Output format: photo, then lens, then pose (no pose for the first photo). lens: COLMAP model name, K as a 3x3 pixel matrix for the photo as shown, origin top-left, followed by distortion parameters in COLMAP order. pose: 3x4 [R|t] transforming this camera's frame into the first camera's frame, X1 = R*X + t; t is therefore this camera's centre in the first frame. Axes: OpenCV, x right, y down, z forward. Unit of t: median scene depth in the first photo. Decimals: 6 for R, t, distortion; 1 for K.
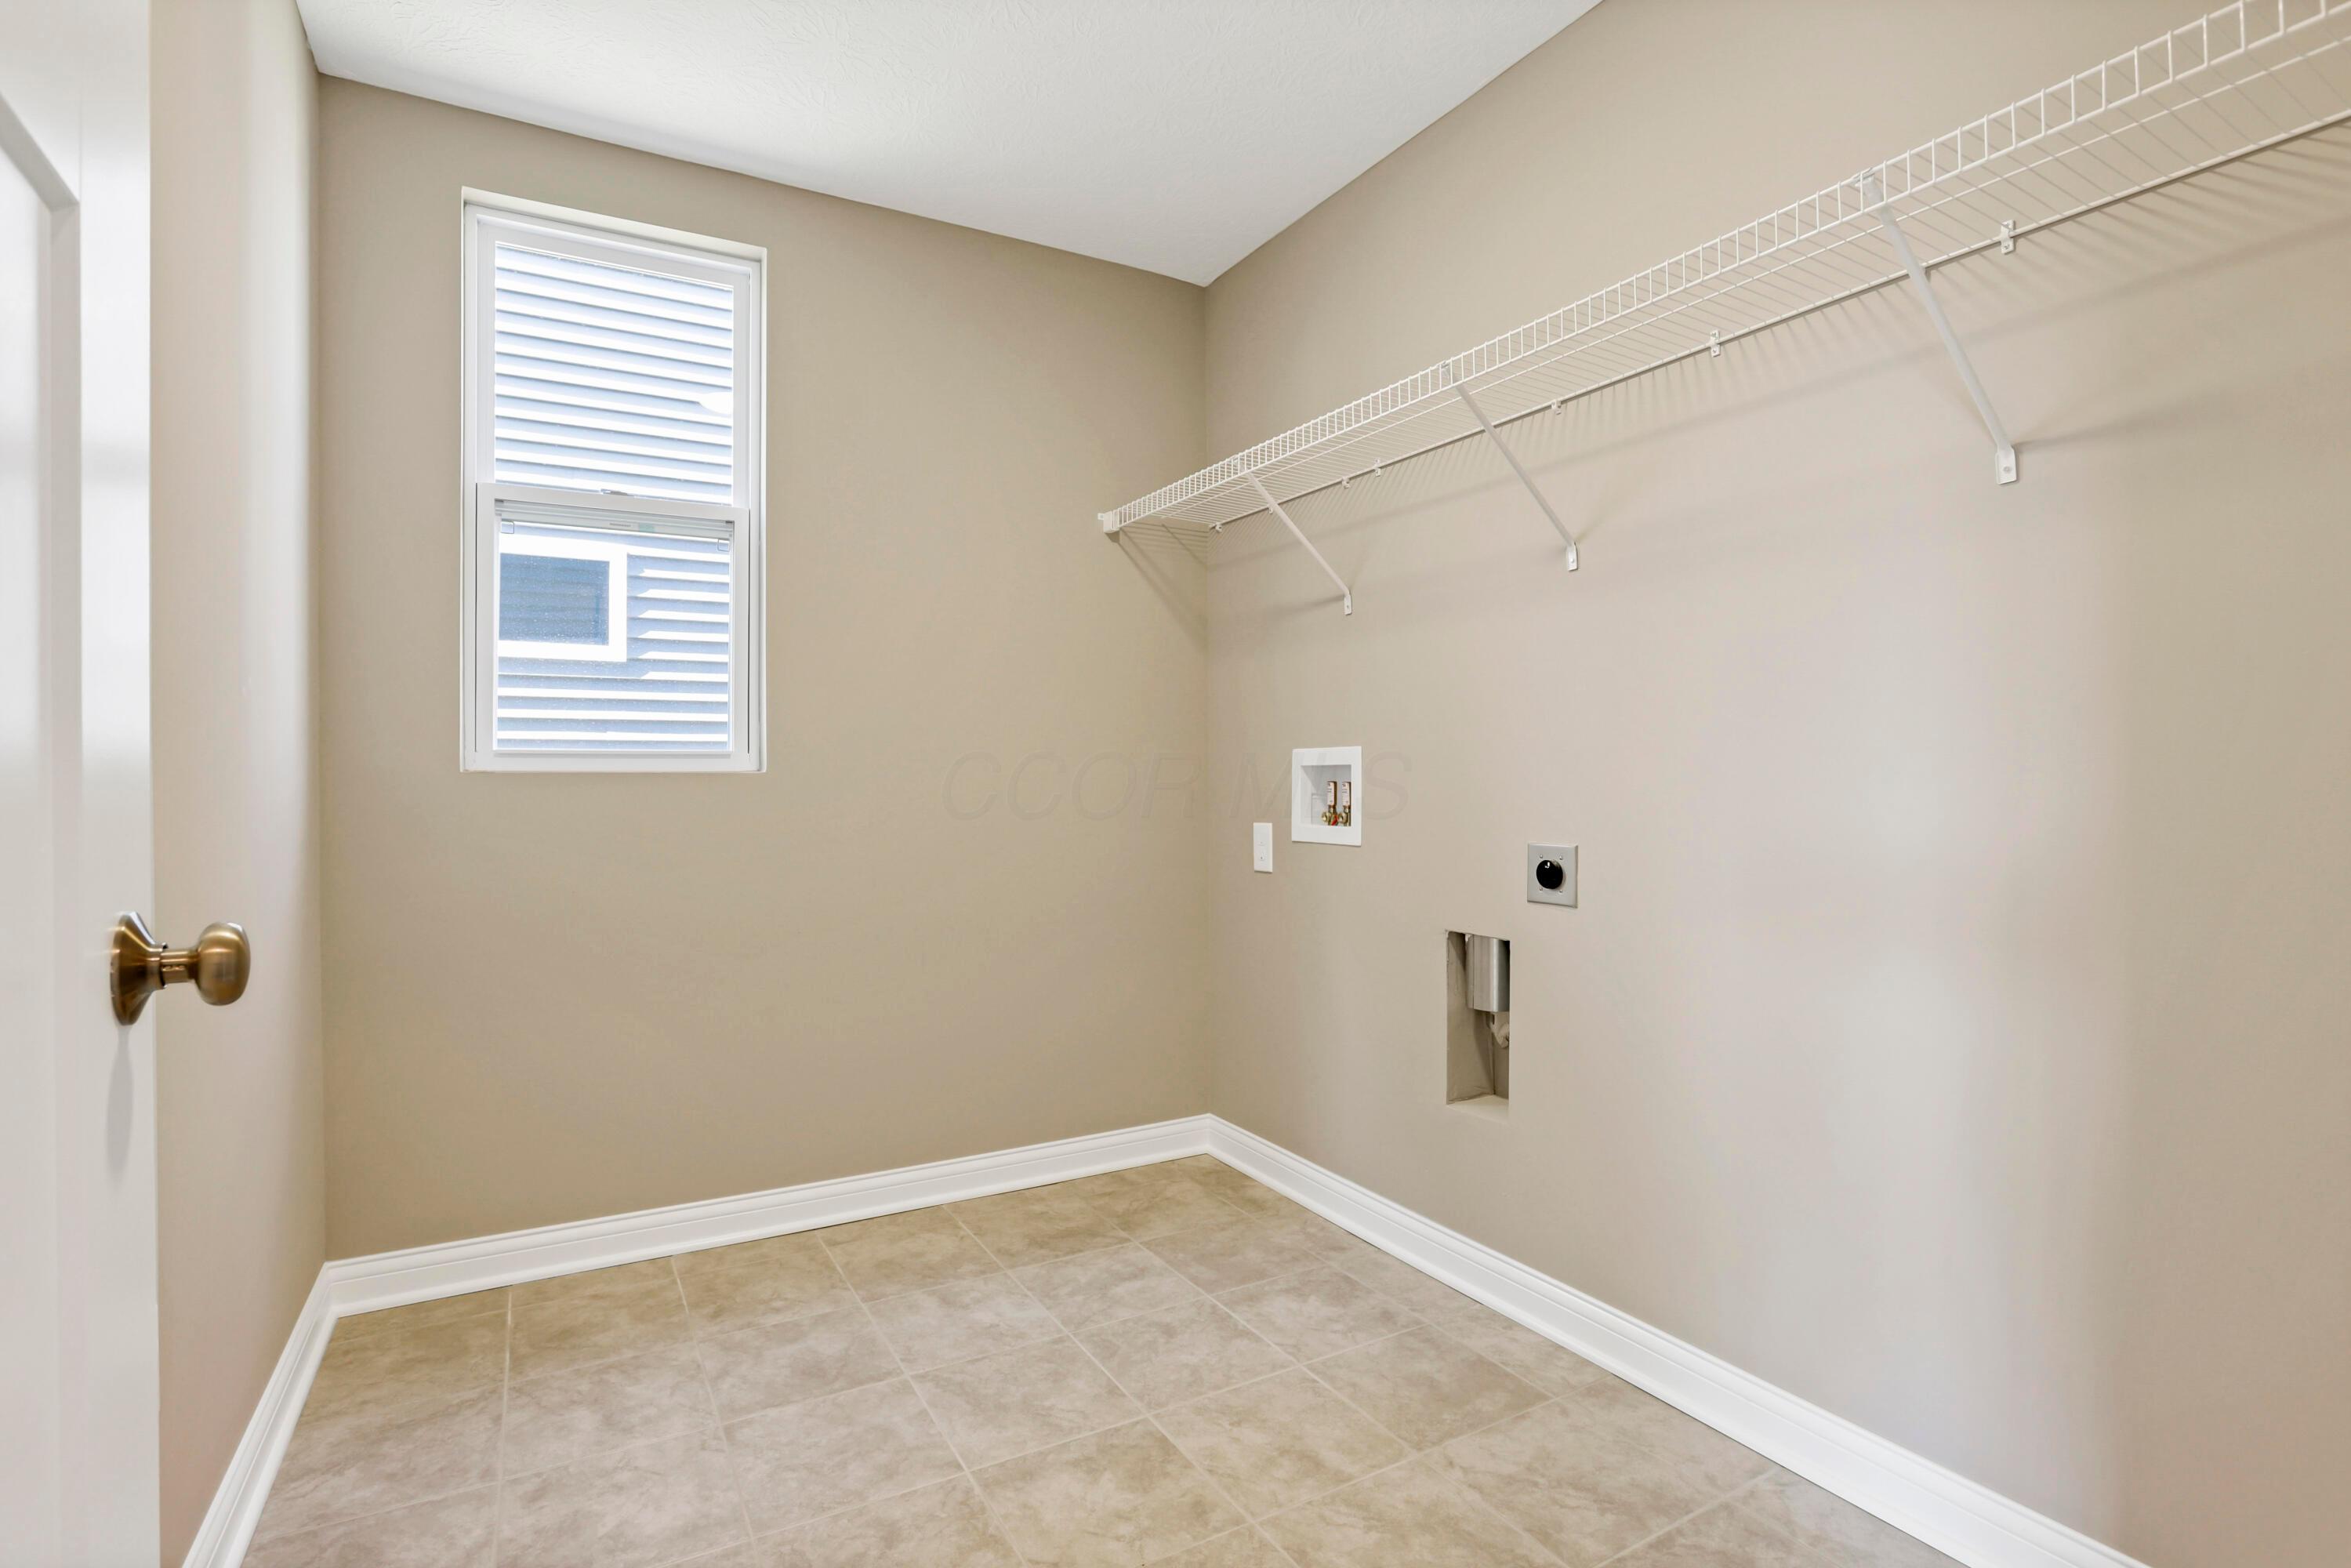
lens RADIAL K [[1109.7, 0, 1175.5], [0, 1109.7, 784.0], [0, 0, 1]] dist [-0.018485, 0.000378]
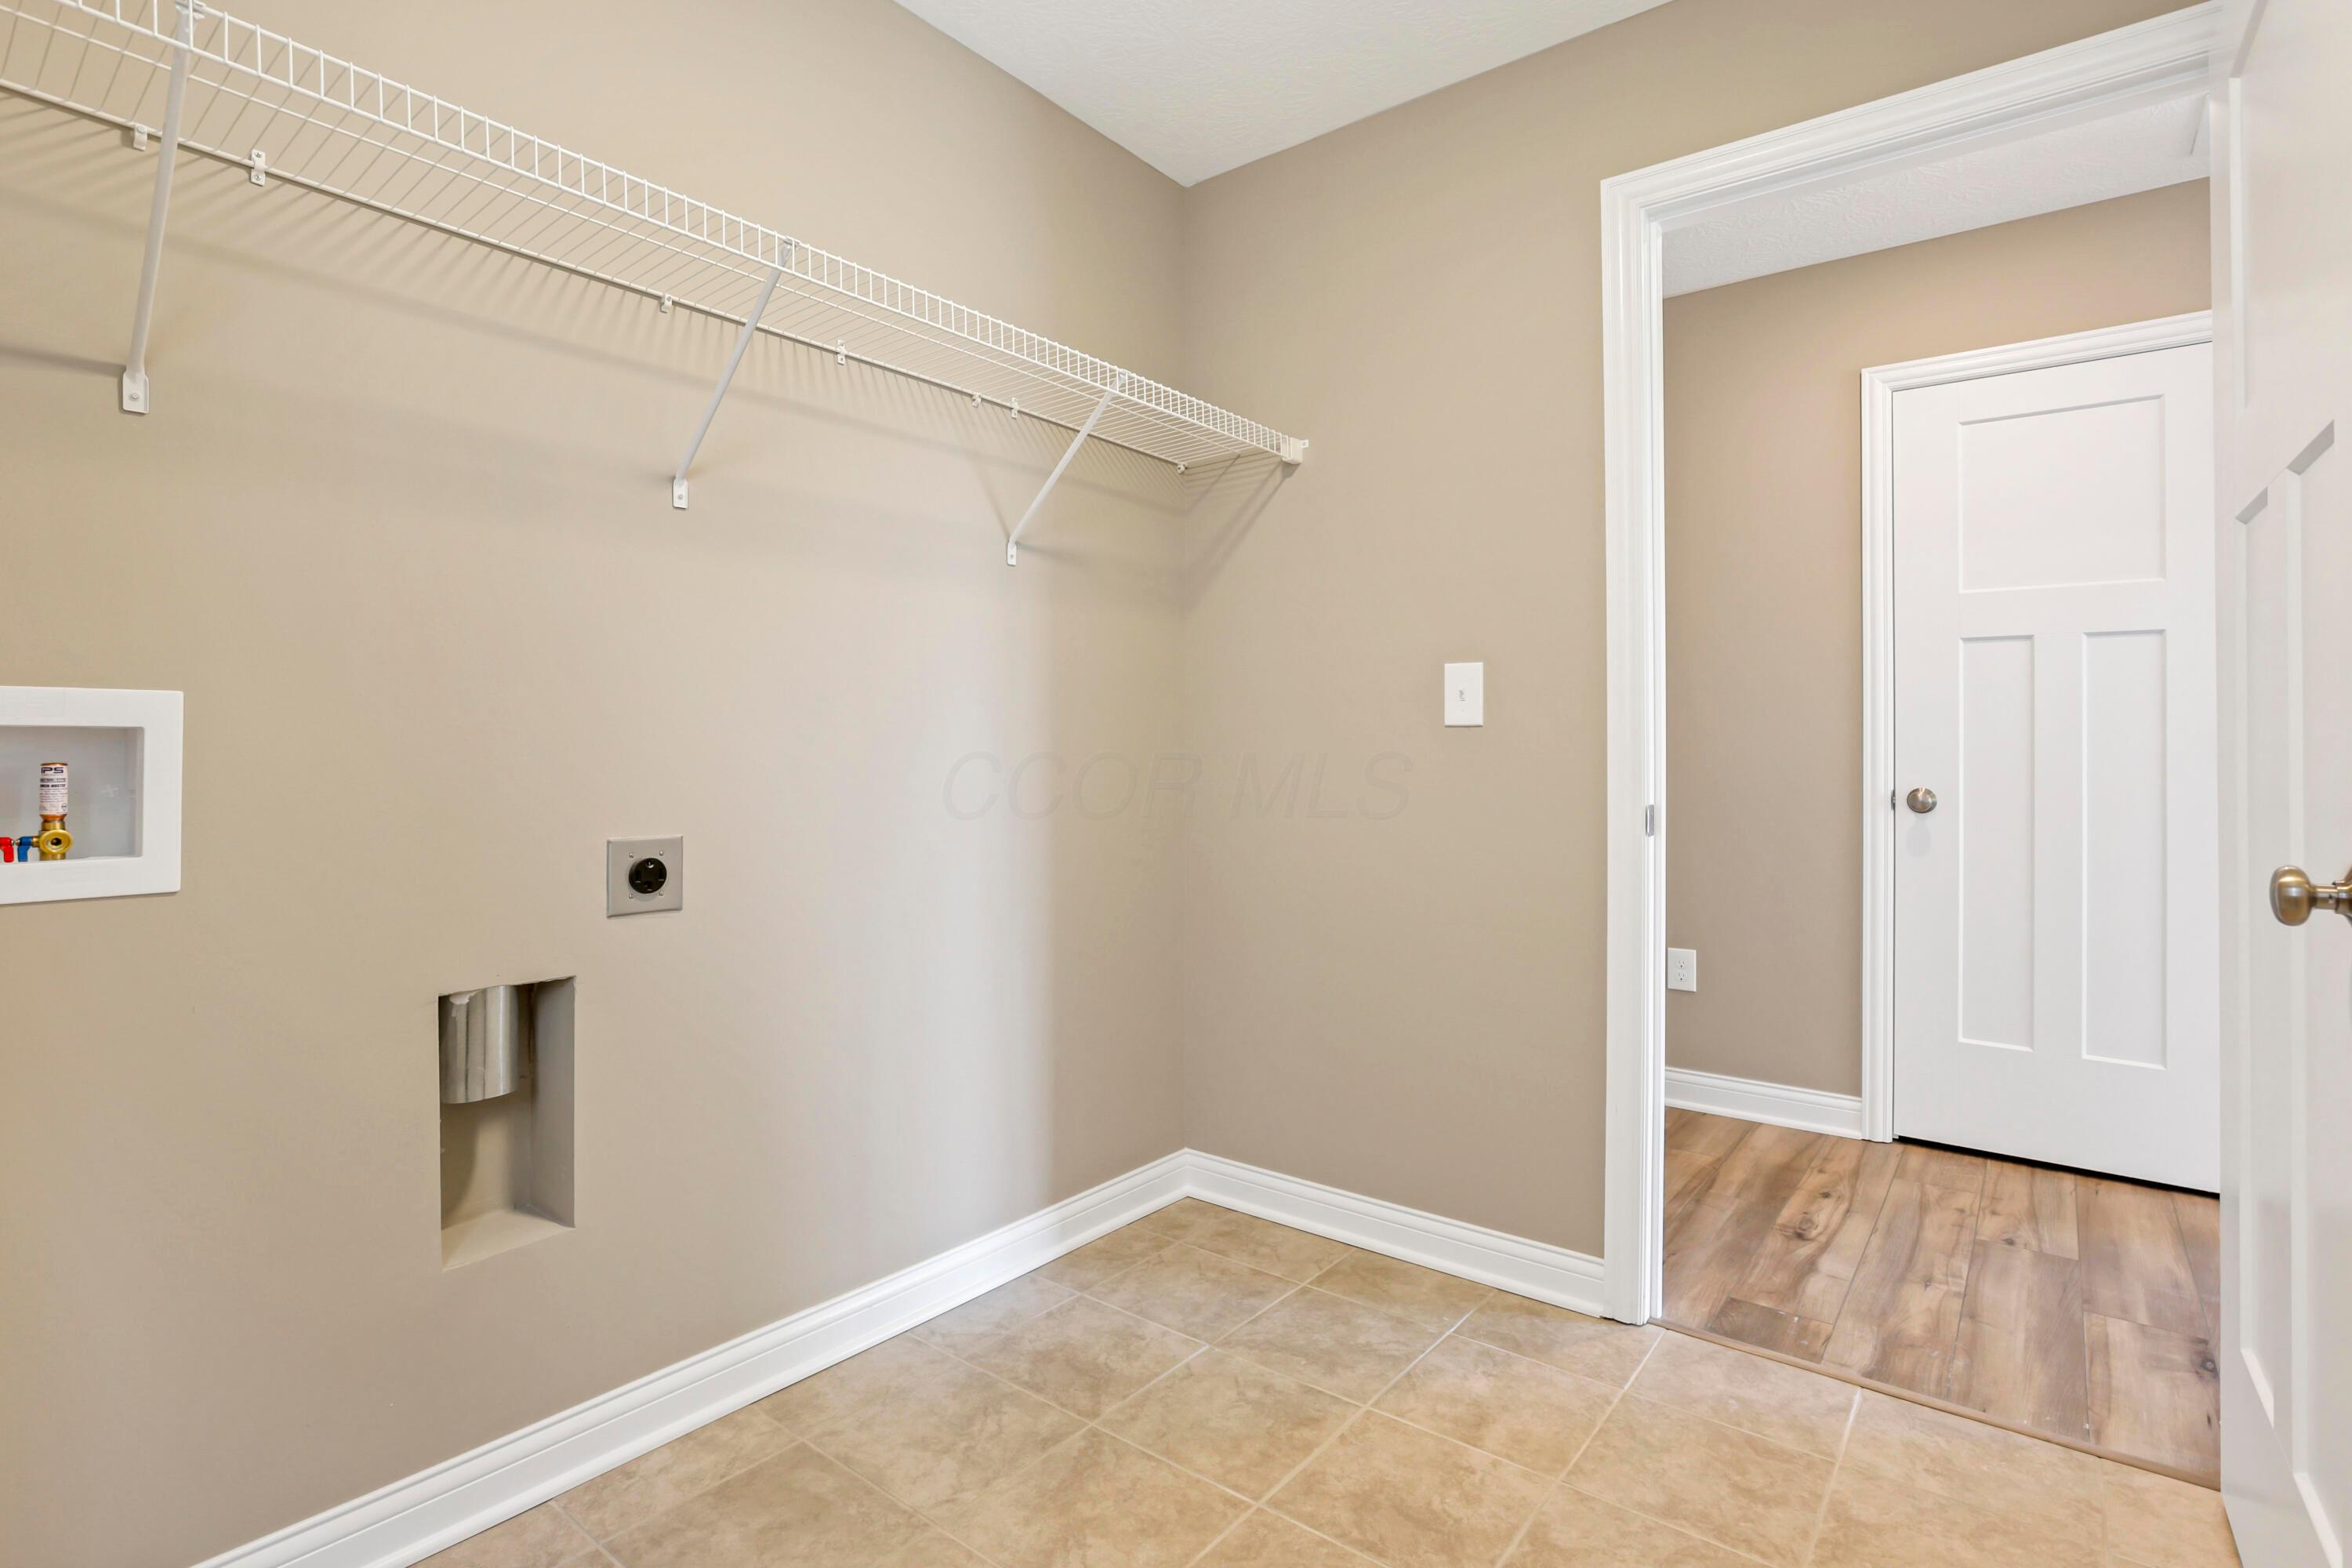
lens RADIAL K [[1090.1, 0, 1173.0], [0, 1090.1, 762.9], [0, 0, 1]] dist [-0.022987, -0.000159]
pose [[-0.336330, -0.005569, 0.941728, -0.643133], [0.002072, 0.999976, 0.006653, -0.005931], [-0.941742, 0.004189, -0.336310, 1.098394]]
